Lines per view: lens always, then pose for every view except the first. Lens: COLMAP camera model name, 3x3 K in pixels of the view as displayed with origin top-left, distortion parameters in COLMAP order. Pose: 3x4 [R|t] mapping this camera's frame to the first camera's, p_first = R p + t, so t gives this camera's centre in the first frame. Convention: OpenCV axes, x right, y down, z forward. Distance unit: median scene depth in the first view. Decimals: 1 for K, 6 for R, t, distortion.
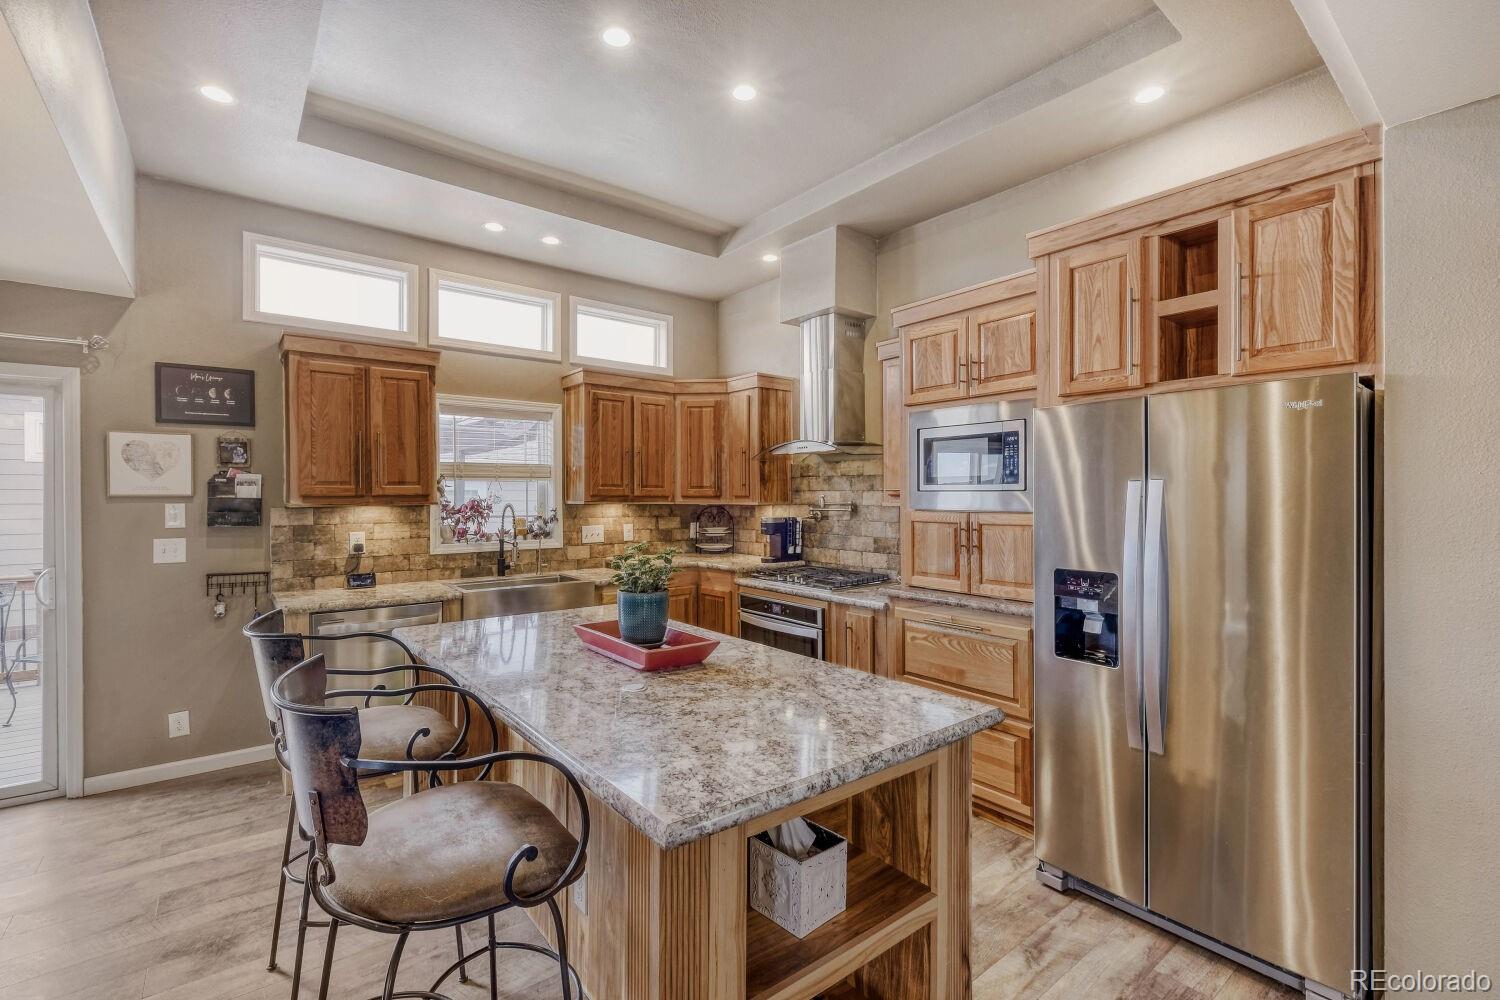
lens RADIAL K [[658.6, 0, 704.9], [0, 658.6, 498.2], [0, 0, 1]] dist [-0.011789, 0.005131]
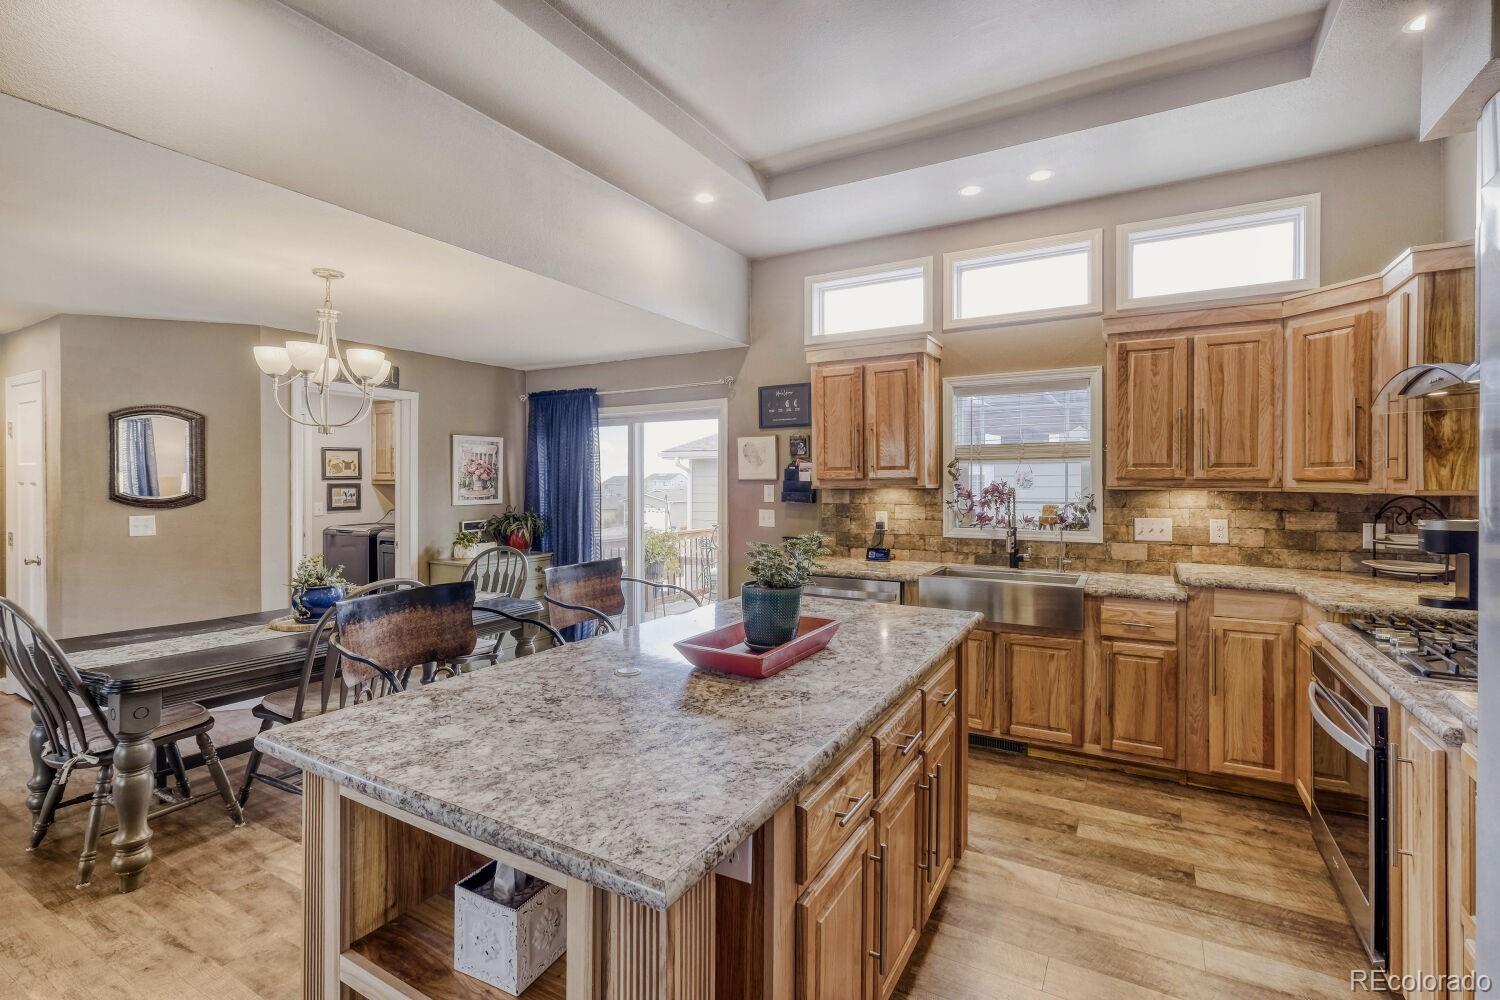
lens RADIAL K [[658.6, 0, 791.5], [0, 658.6, 484.4], [0, 0, 1]] dist [-0.011789, 0.005131]
pose [[0.424952, 0.004335, -0.905205, 0.466259], [-0.002859, 0.999990, 0.003447, 0.001537], [0.905211, 0.001123, 0.424960, 0.421936]]
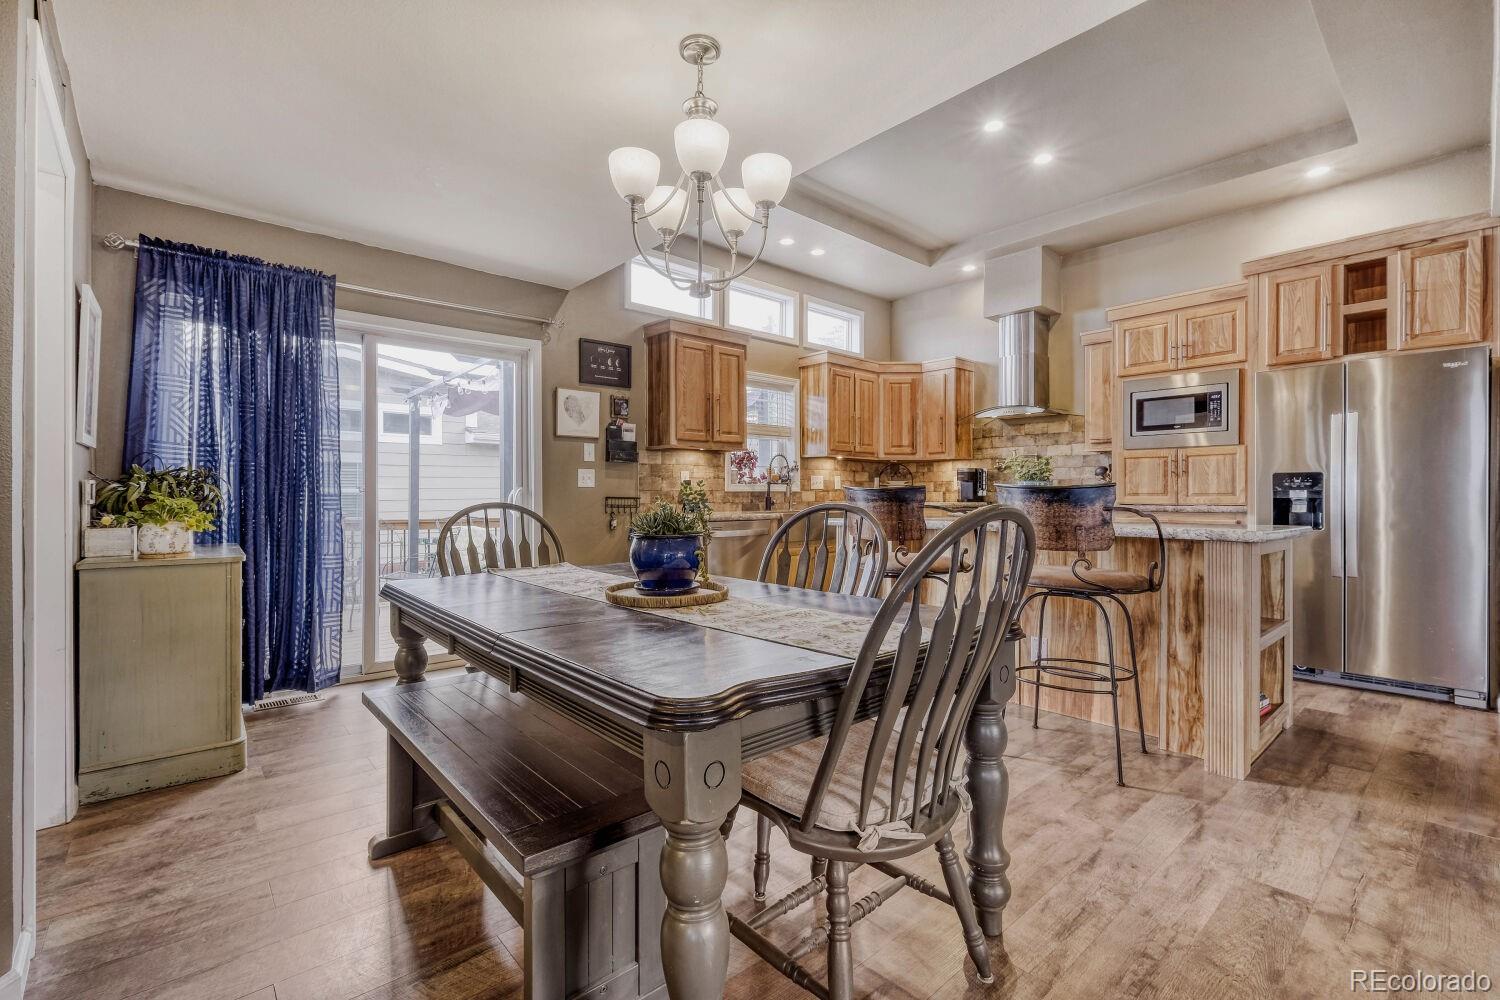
lens RADIAL K [[658.6, 0, 708.0], [0, 658.6, 491.2], [0, 0, 1]] dist [-0.011789, 0.005131]
pose [[0.998701, 0.002244, 0.050904, -0.605026], [-0.001822, 0.999964, -0.008326, 0.110960], [-0.050920, 0.008223, 0.998669, -0.335317]]
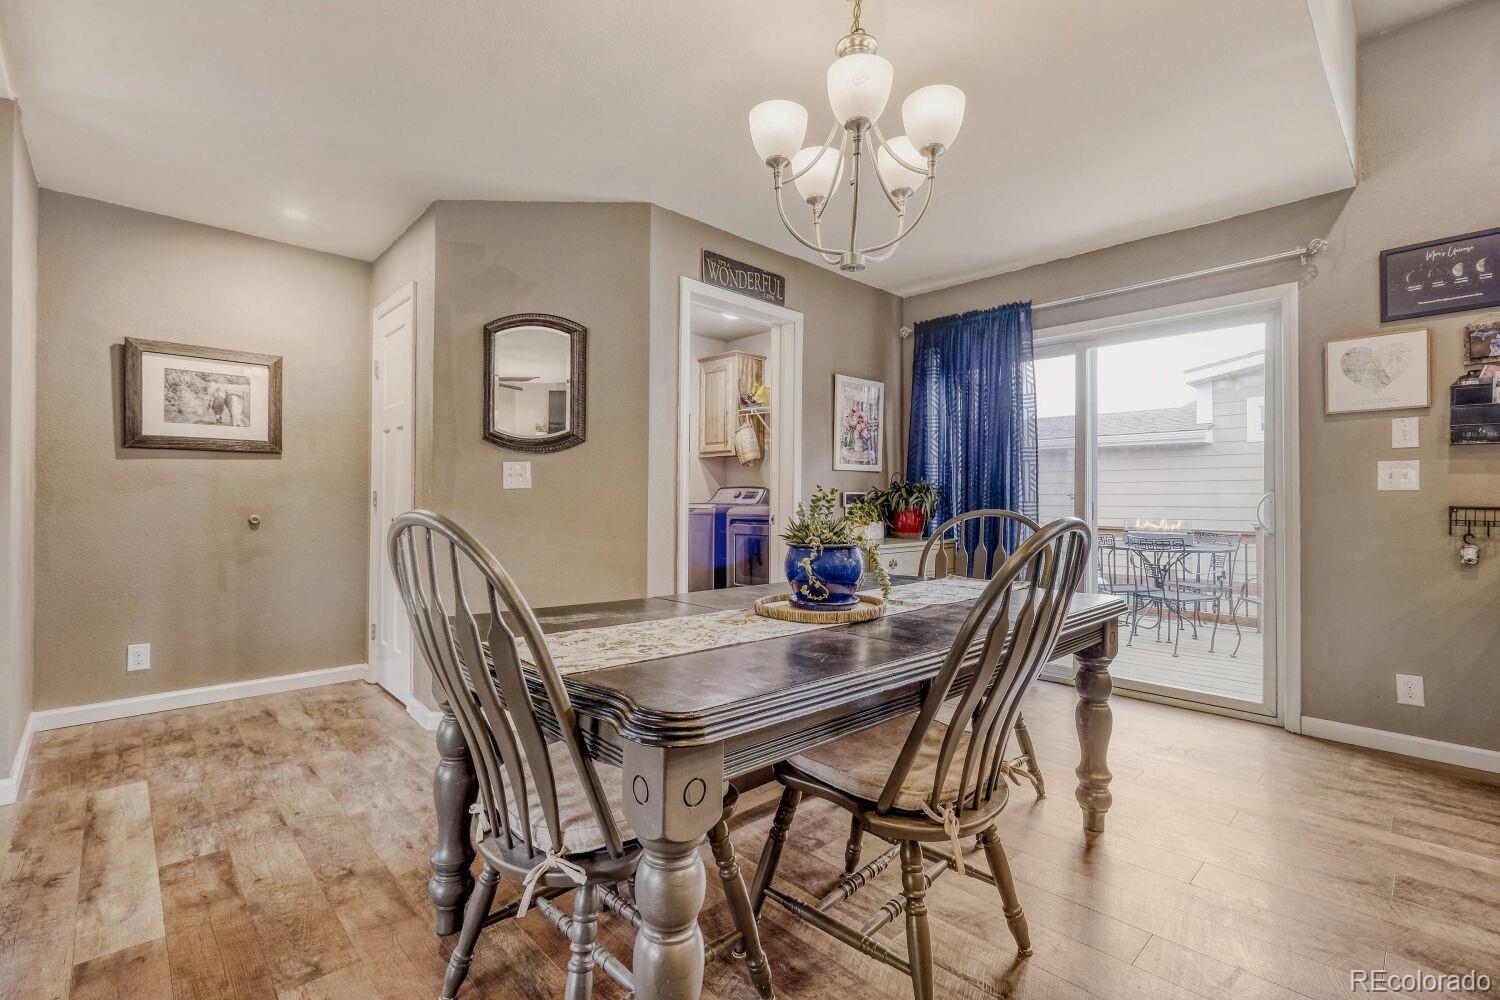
lens RADIAL K [[658.6, 0, 789.2], [0, 658.6, 499.4], [0, 0, 1]] dist [-0.011789, 0.005131]
pose [[0.156251, -0.003198, -0.987712, -0.118743], [-0.005770, 0.999975, -0.004151, 0.111955], [0.987701, 0.006348, 0.156228, 0.110717]]
